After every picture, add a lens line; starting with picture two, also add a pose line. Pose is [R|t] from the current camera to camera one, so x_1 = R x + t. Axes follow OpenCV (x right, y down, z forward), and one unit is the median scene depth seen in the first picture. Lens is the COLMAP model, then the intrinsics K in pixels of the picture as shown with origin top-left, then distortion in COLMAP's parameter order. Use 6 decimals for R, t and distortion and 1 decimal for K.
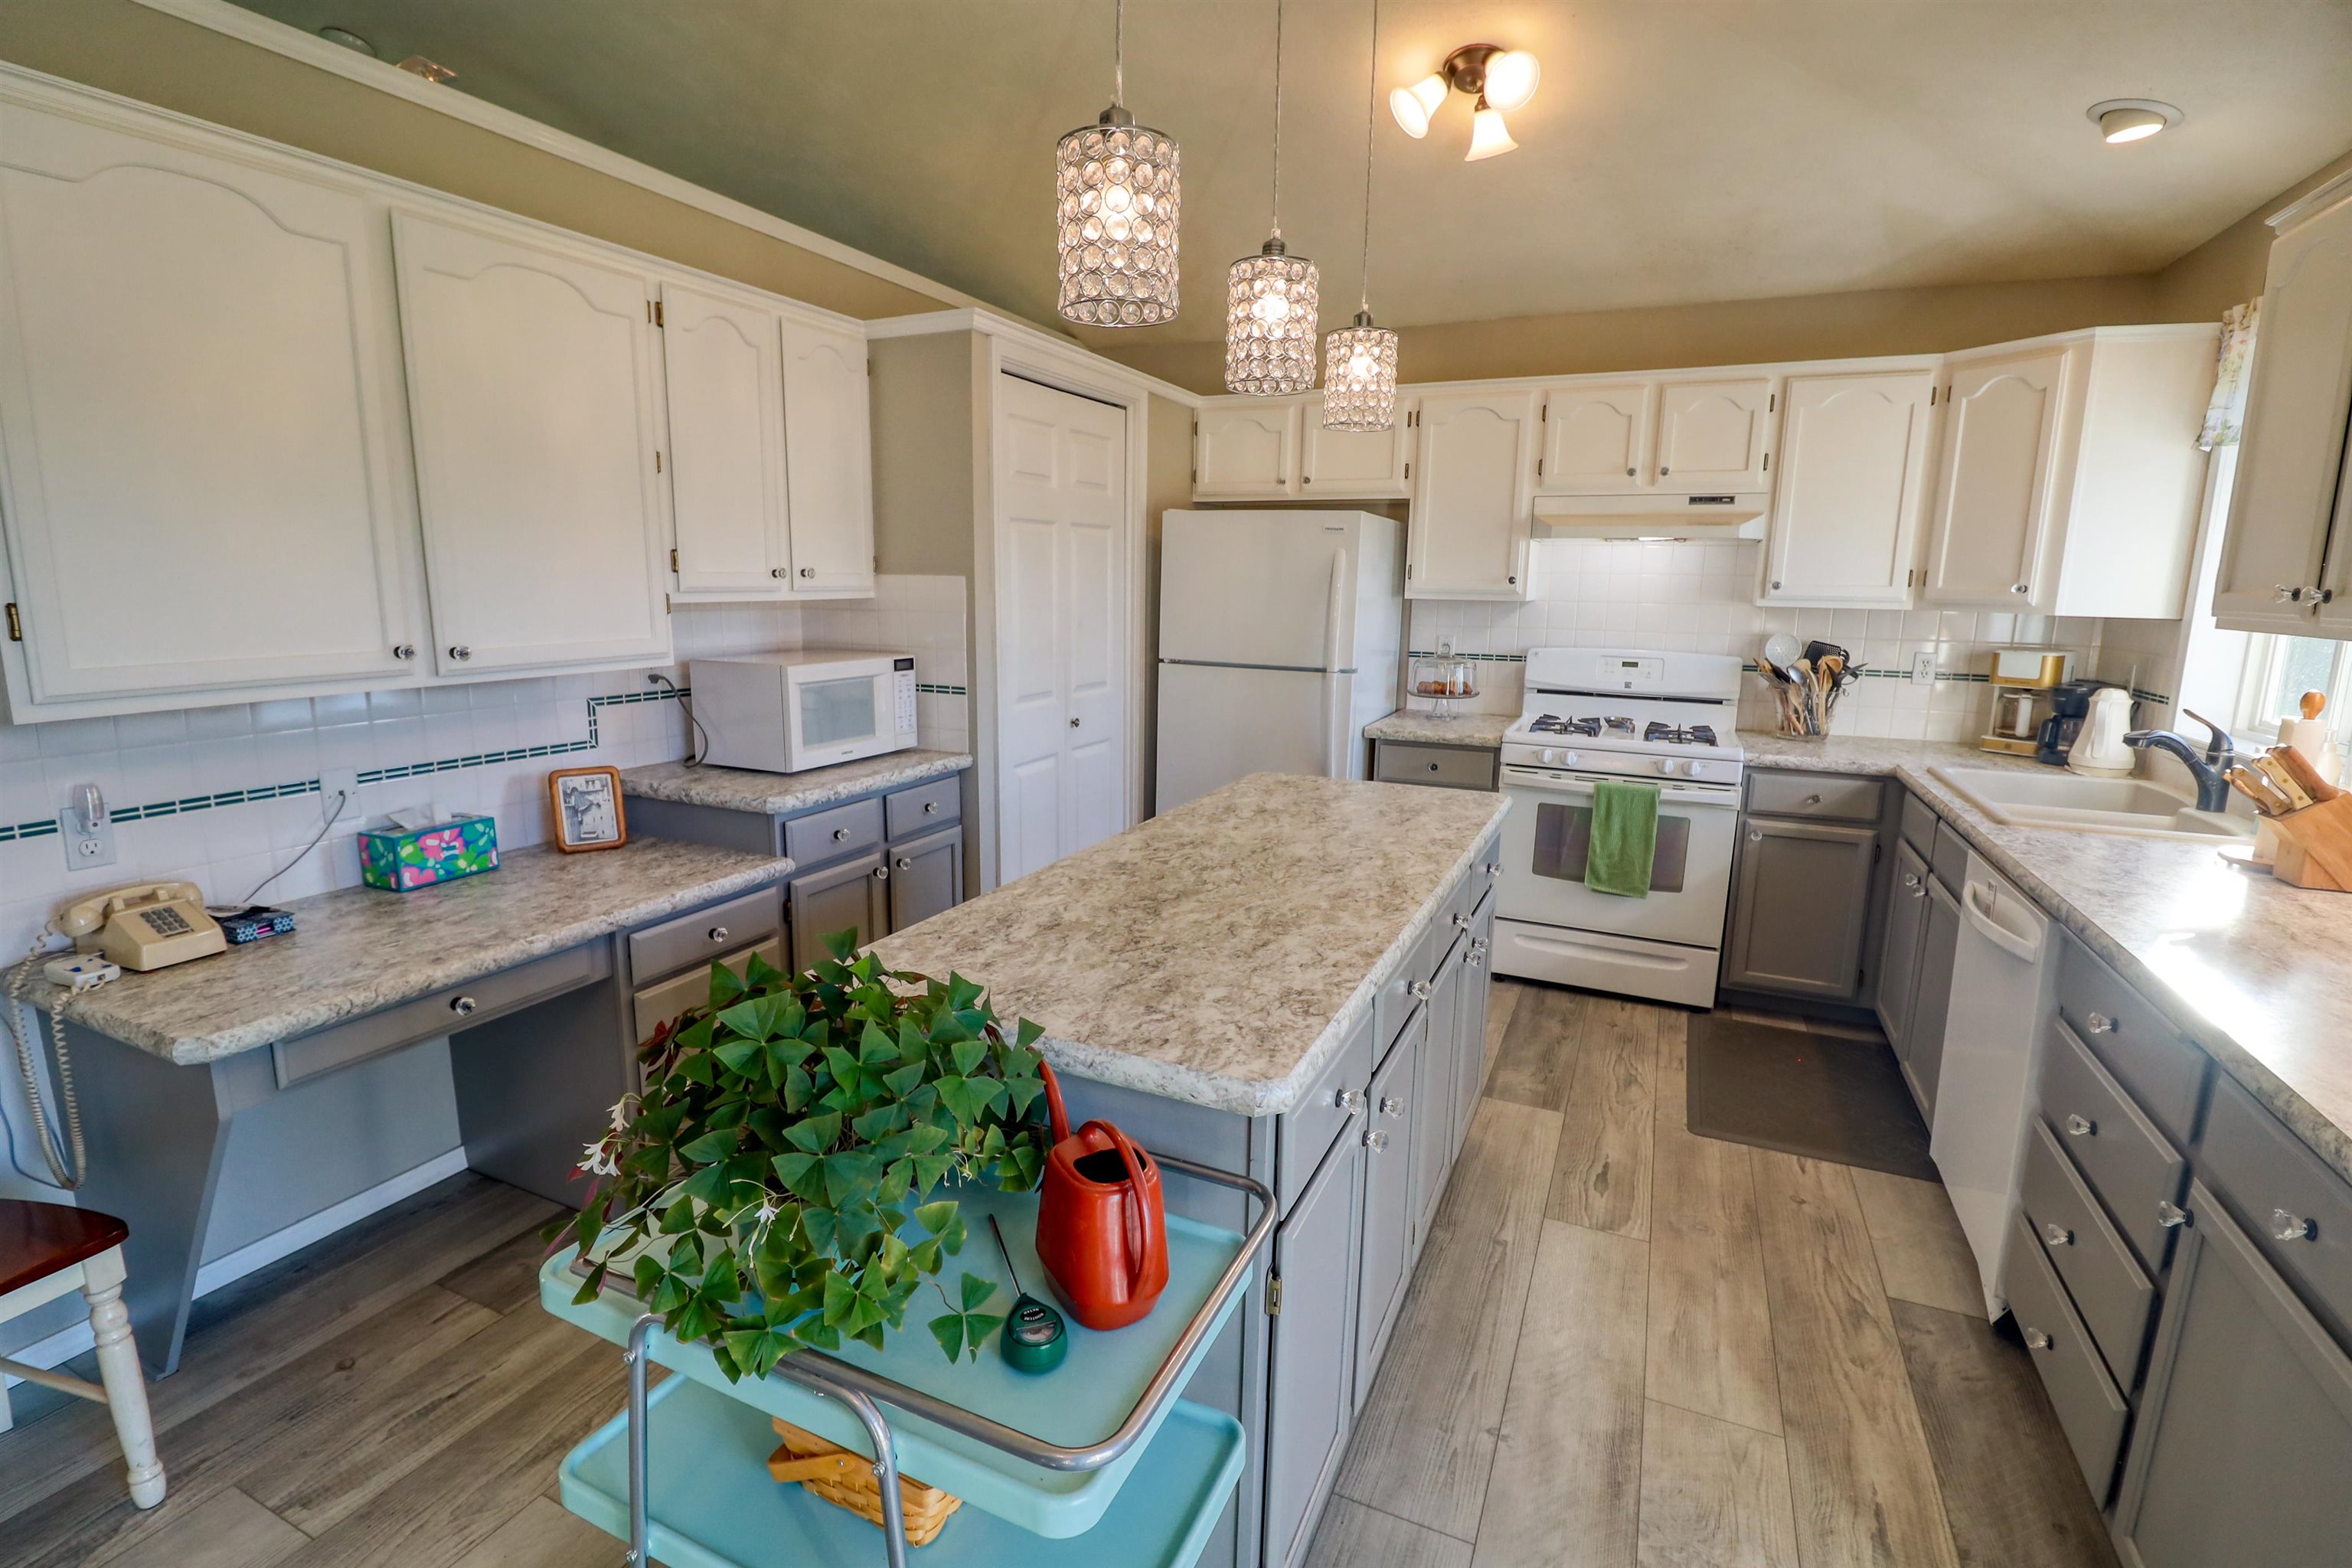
lens RADIAL K [[1085.9, 0, 1170.1], [0, 1085.9, 772.0], [0, 0, 1]] dist [0.001787, -0.014268]
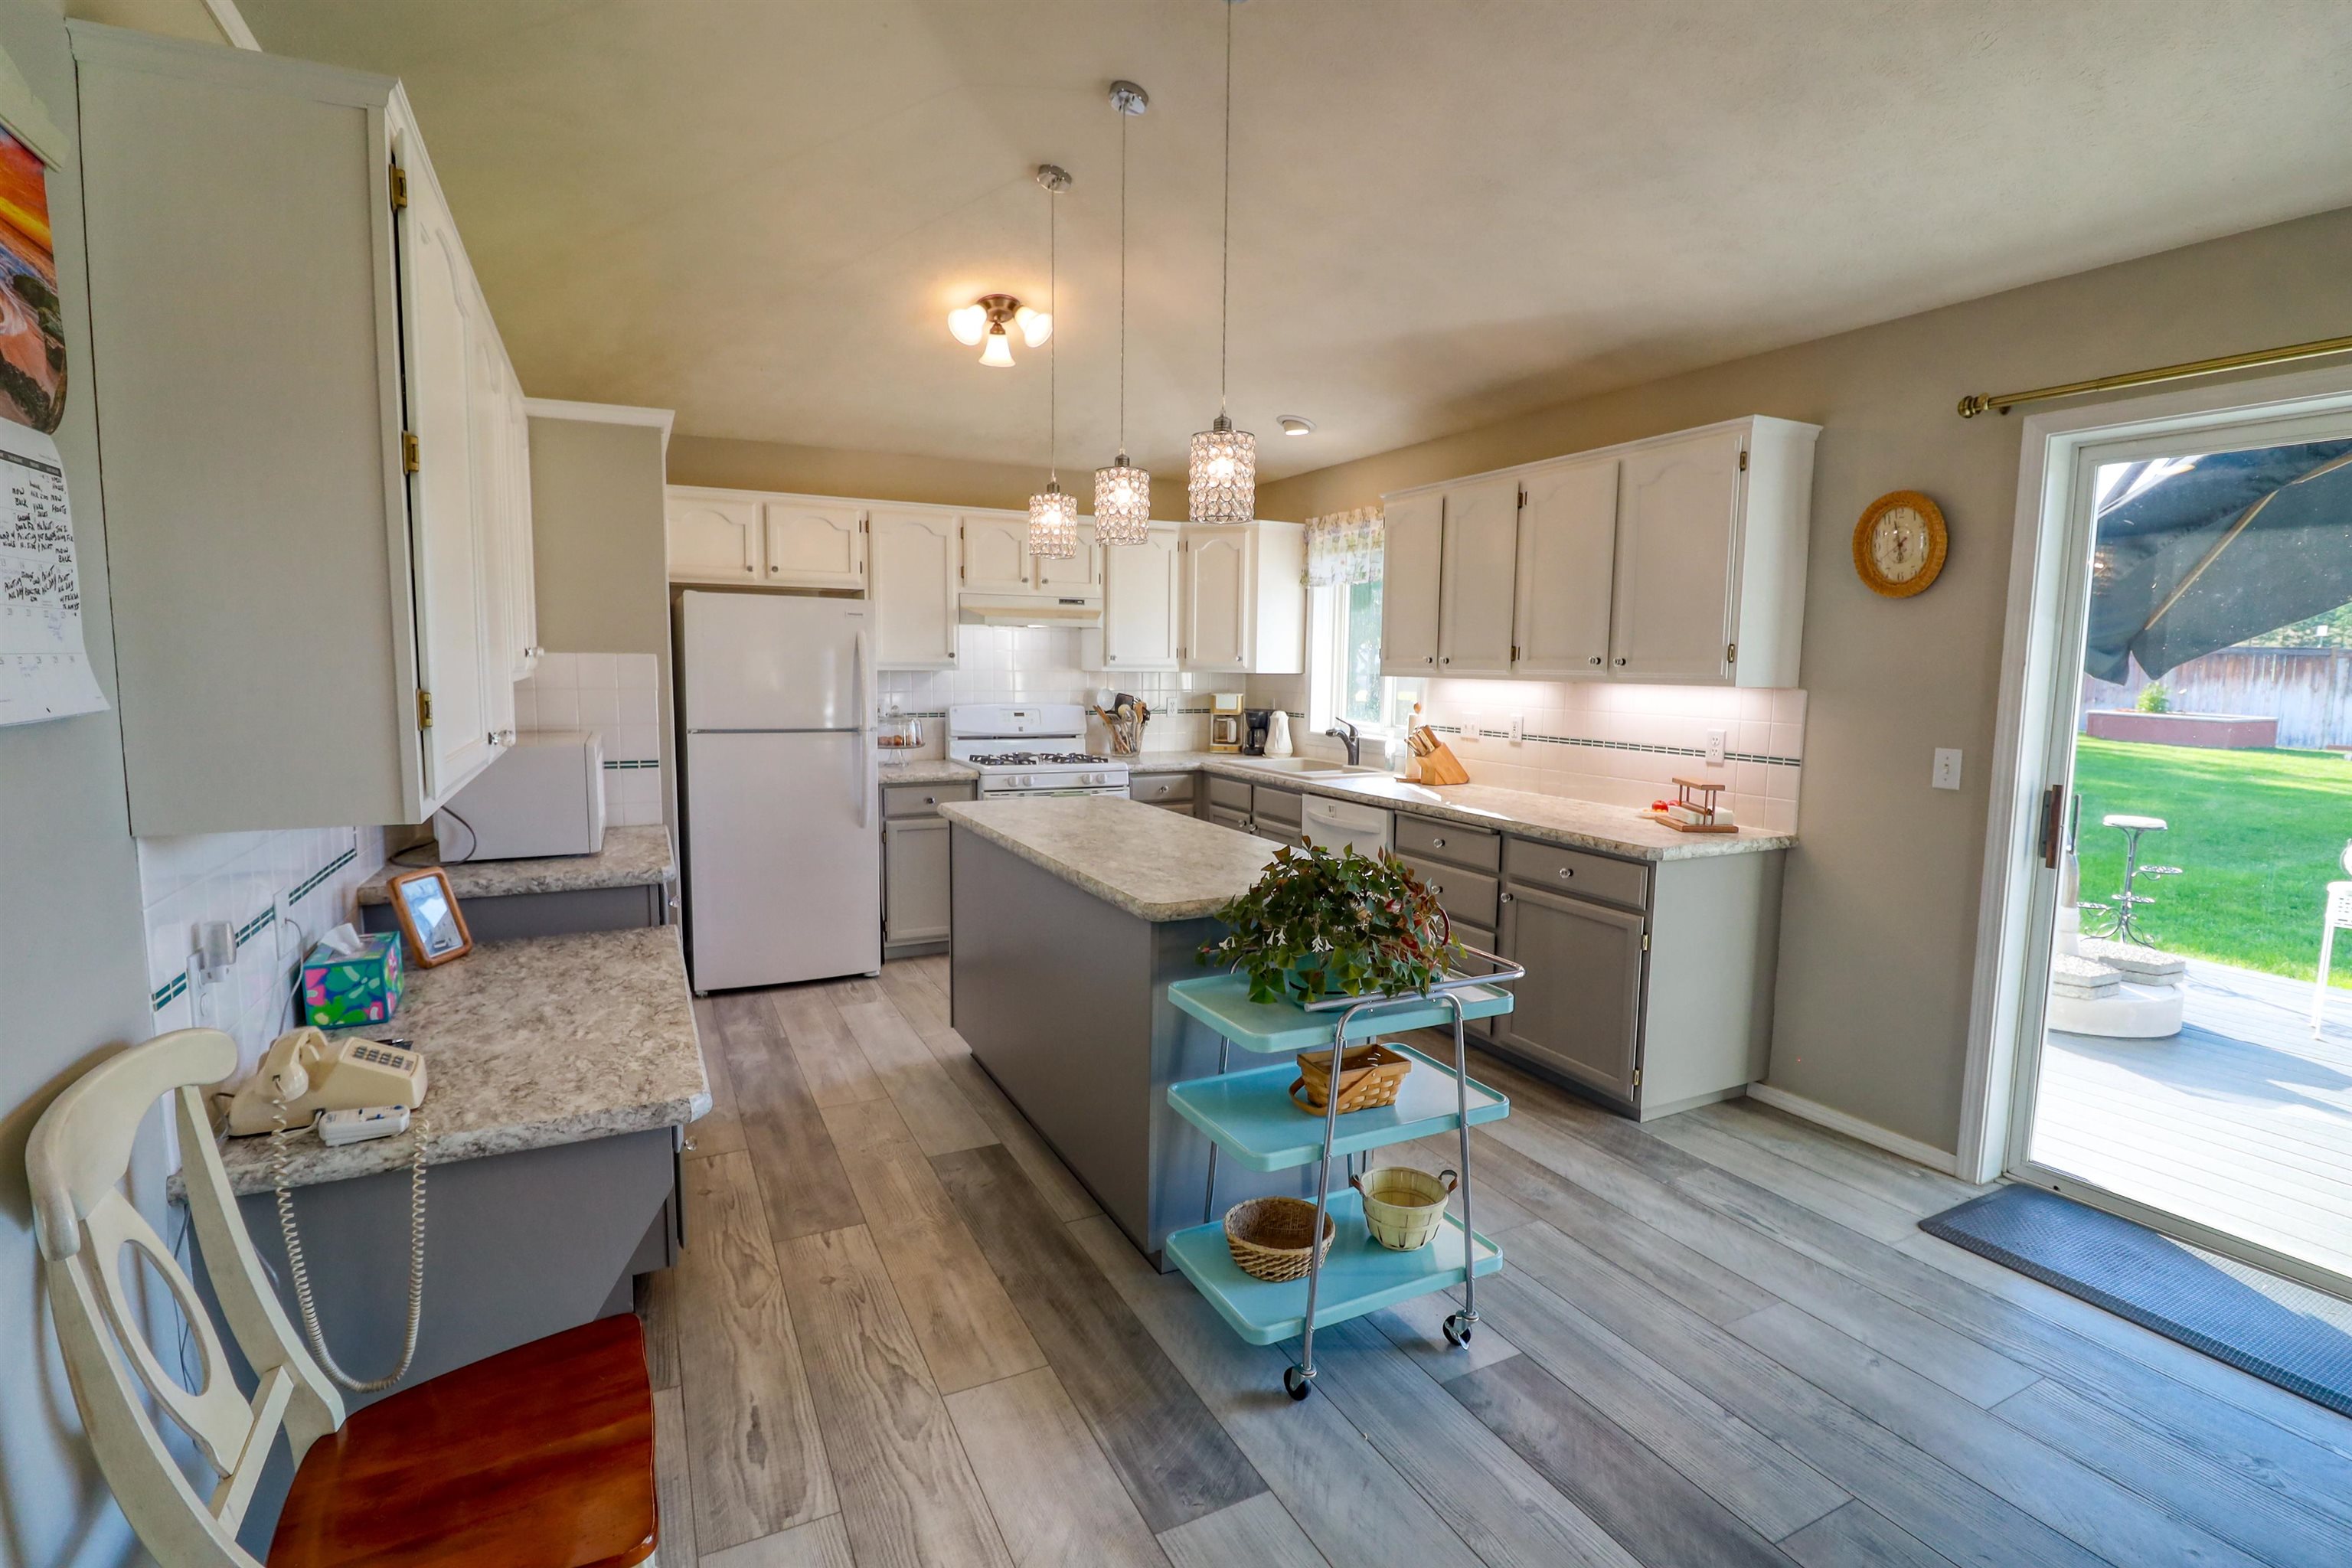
lens RADIAL K [[1085.9, 0, 1170.1], [0, 1085.9, 772.0], [0, 0, 1]] dist [0.001787, -0.014268]
pose [[0.622908, -0.086880, 0.777456, -0.648038], [0.136196, 0.990681, 0.001586, -0.001558], [-0.770348, 0.104899, 0.628935, -0.025878]]
